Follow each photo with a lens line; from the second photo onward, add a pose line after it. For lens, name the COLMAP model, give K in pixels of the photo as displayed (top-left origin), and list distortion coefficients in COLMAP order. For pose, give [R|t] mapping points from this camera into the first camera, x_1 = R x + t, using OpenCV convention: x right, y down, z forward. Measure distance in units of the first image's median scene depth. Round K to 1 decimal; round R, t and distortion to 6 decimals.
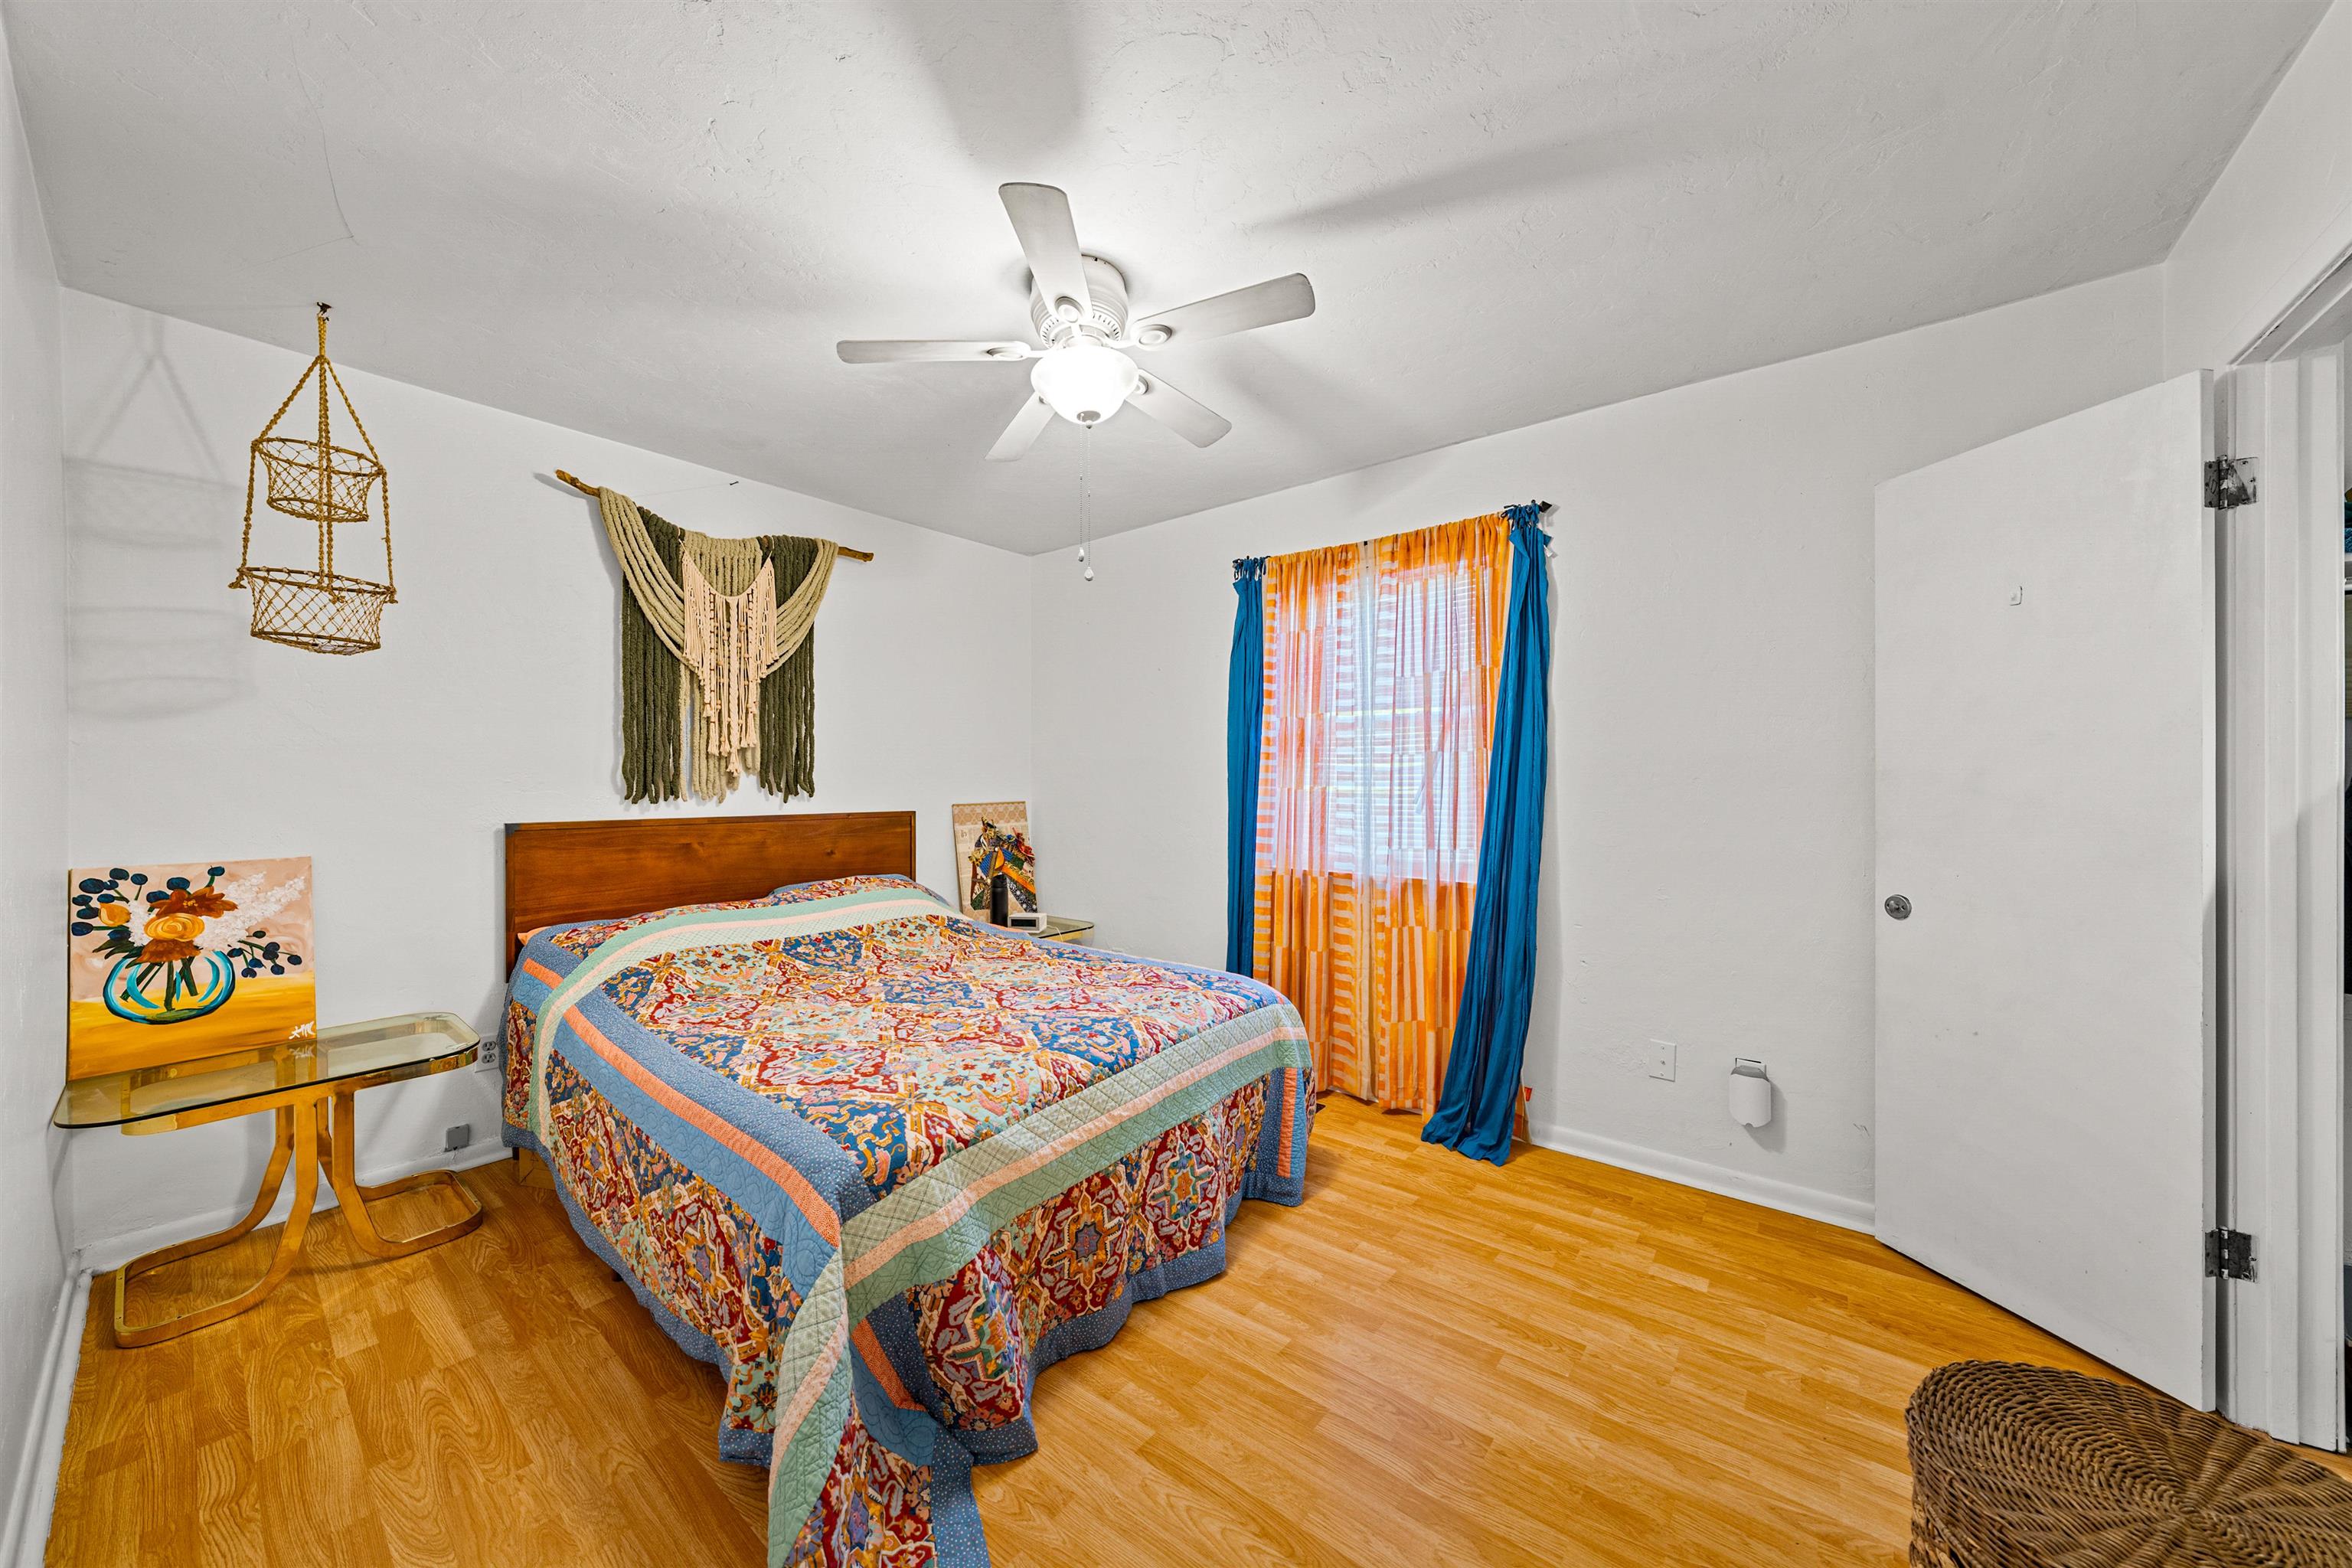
lens RADIAL K [[808.1, 0, 1170.6], [0, 808.1, 786.7], [0, 0, 1]] dist [0.000216, -0.000103]
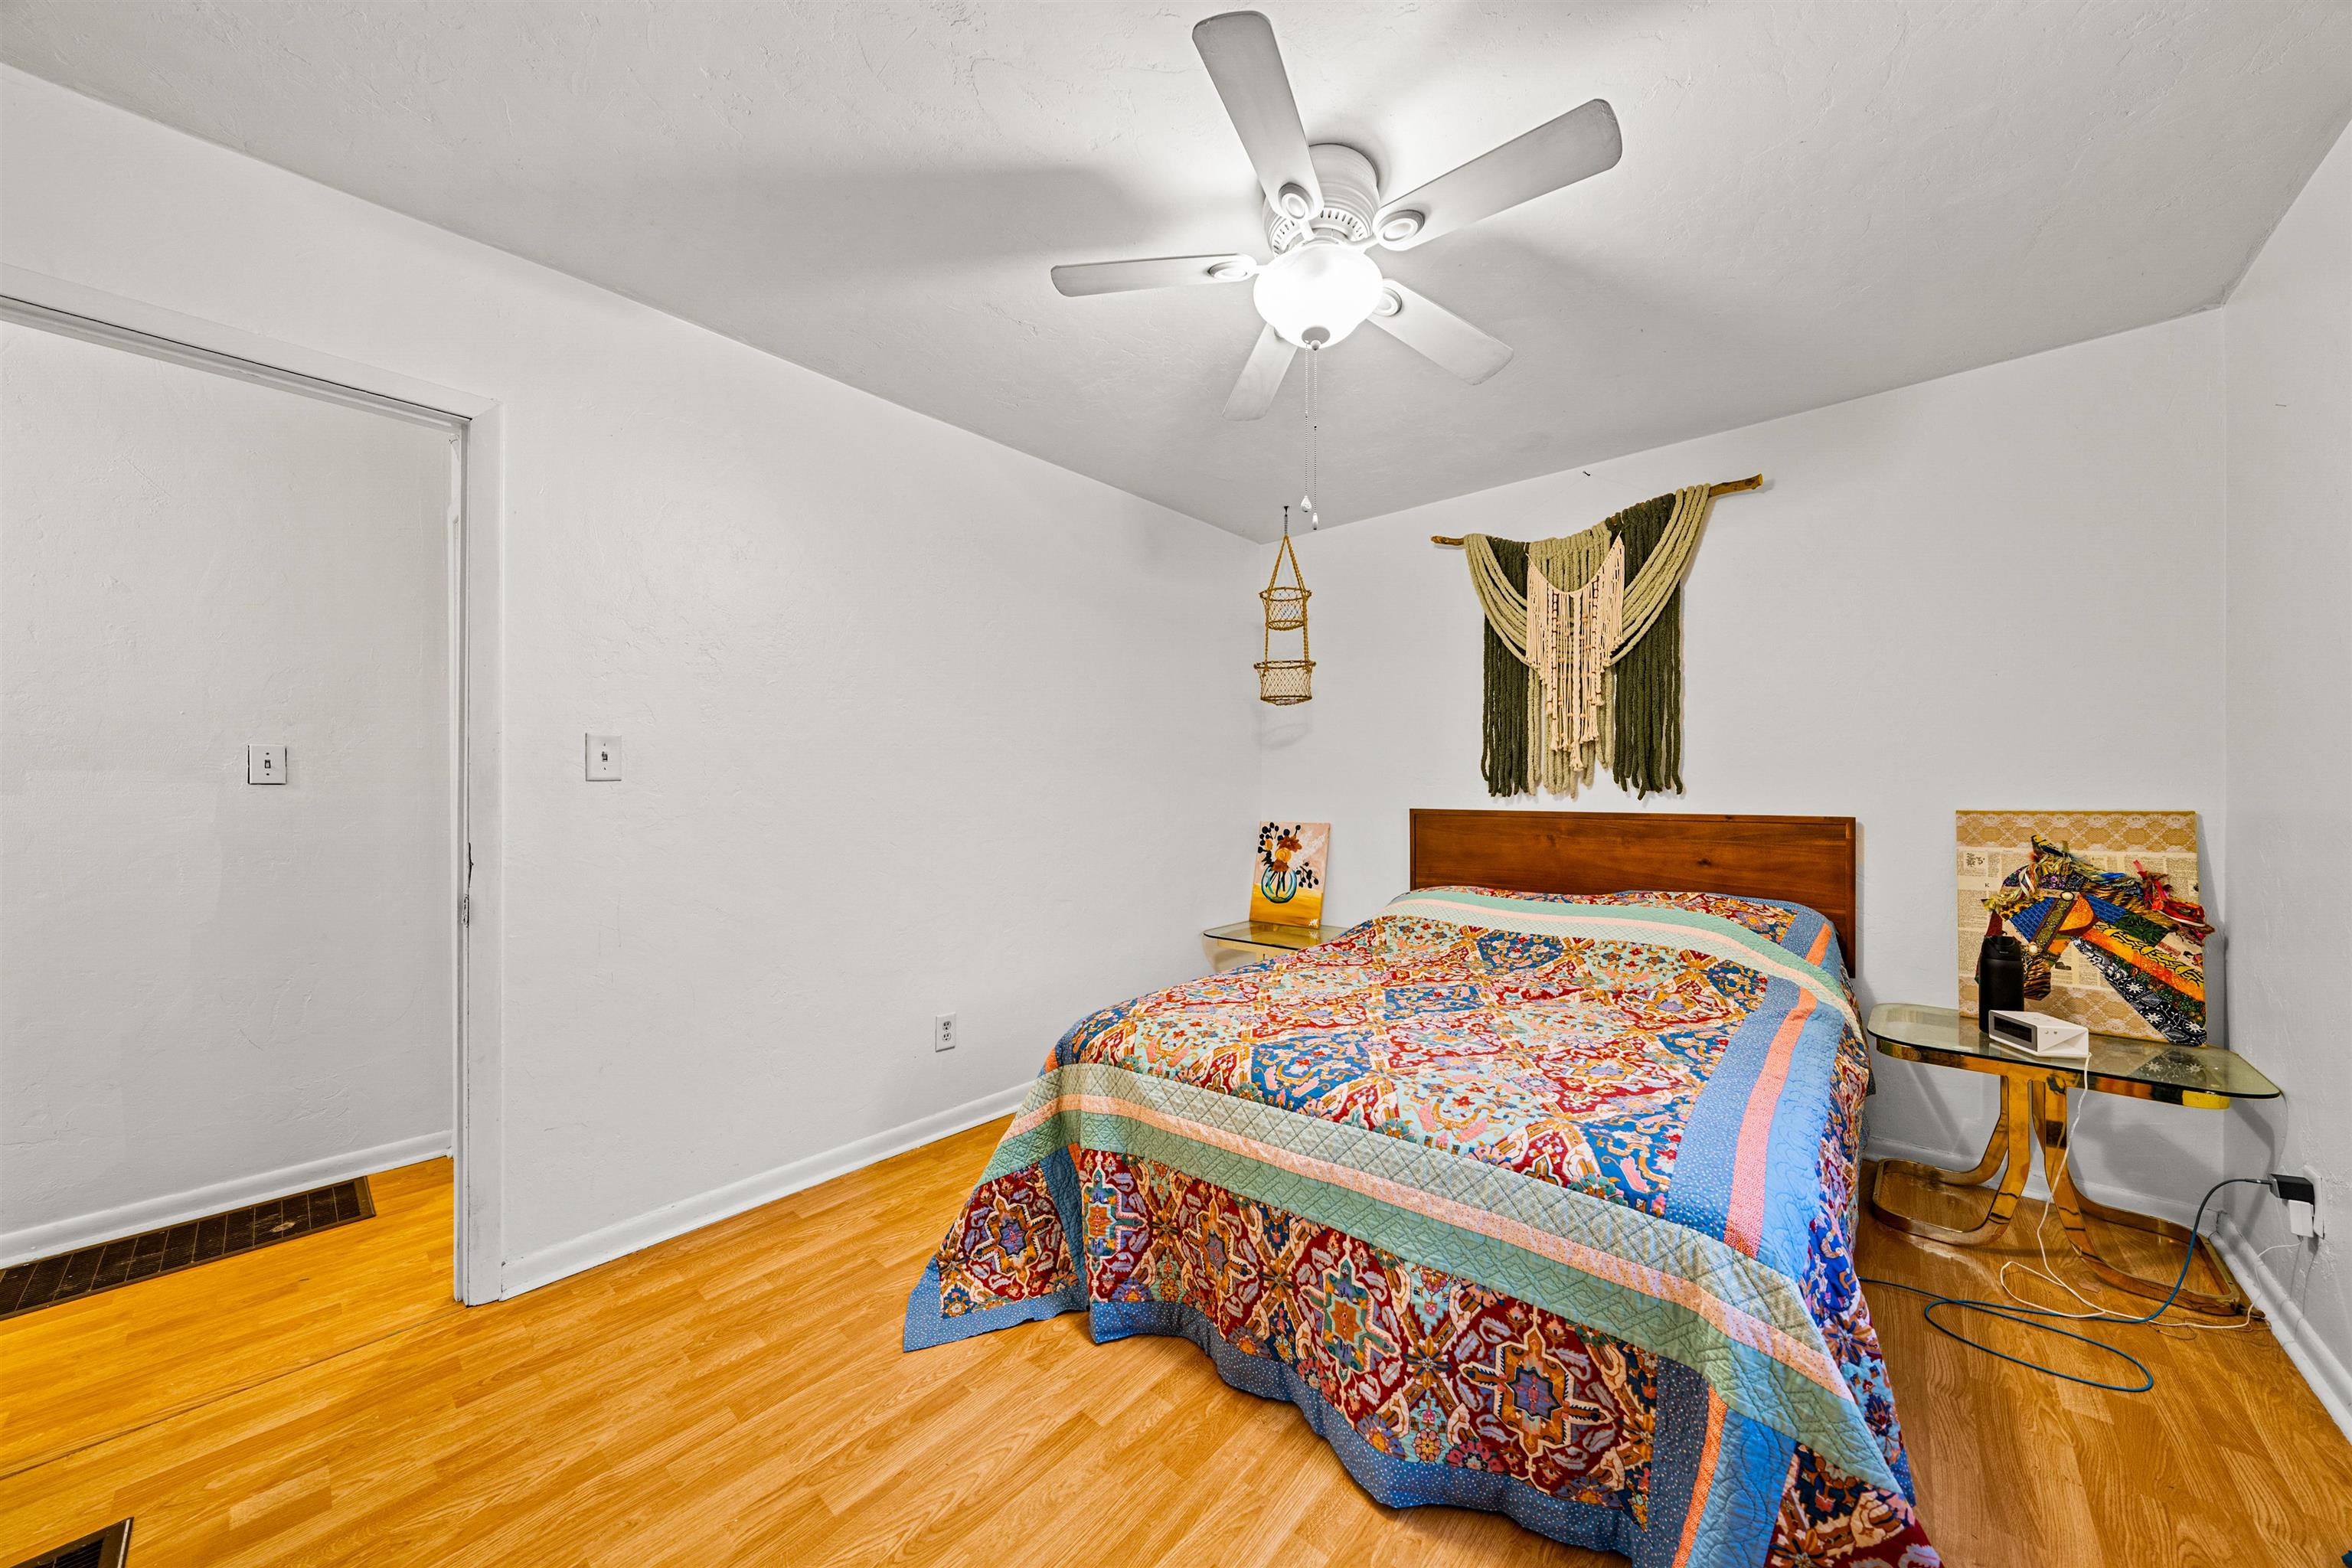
lens RADIAL K [[807.7, 0, 1176.0], [0, 807.7, 784.0], [0, 0, 1]] dist [0.000371, -0.000020]
pose [[-0.042617, -0.004313, -0.999082, 0.668403], [-0.005809, 0.999975, -0.004069, 0.013984], [0.999075, 0.005630, -0.042641, 0.782024]]
